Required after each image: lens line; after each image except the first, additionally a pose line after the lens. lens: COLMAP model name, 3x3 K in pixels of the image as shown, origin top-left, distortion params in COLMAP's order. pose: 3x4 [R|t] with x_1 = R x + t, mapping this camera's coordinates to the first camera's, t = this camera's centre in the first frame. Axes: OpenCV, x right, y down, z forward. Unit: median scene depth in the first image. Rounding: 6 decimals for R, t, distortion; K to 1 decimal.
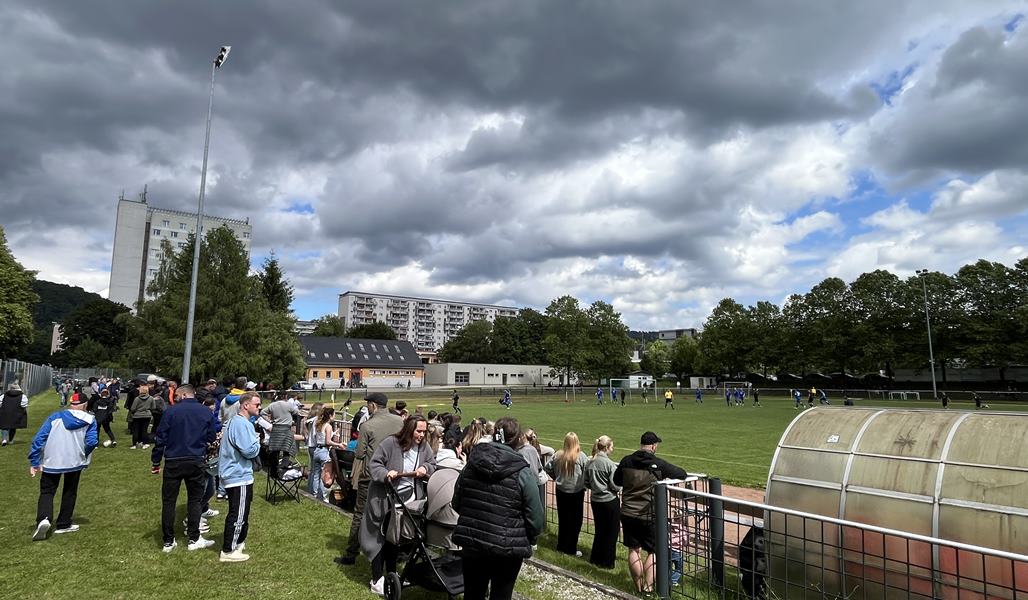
lens RADIAL K [[562.4, 0, 514.0], [0, 562.4, 300.0], [0, 0, 1]] dist [-0.003517, -0.000211]
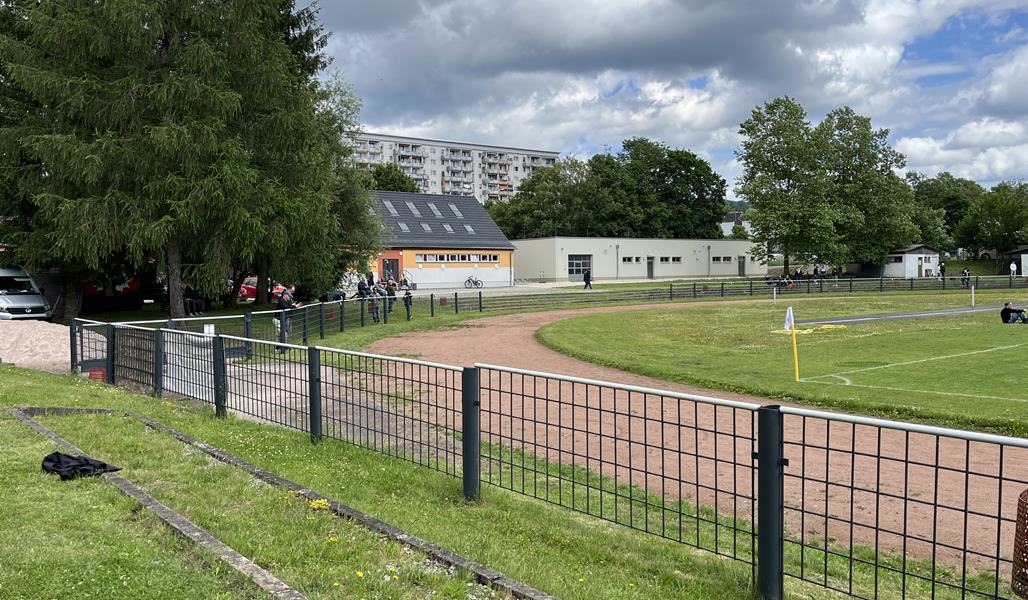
lens RADIAL K [[834.7, 0, 514.0], [0, 834.7, 300.0], [0, 0, 1]] dist [0.002434, -0.000288]
pose [[0.999053, -0.024789, 0.035754, -0.172727], [0.018357, 0.985247, 0.170151, 0.037807], [-0.039444, -0.169334, 0.984769, 0.245159]]
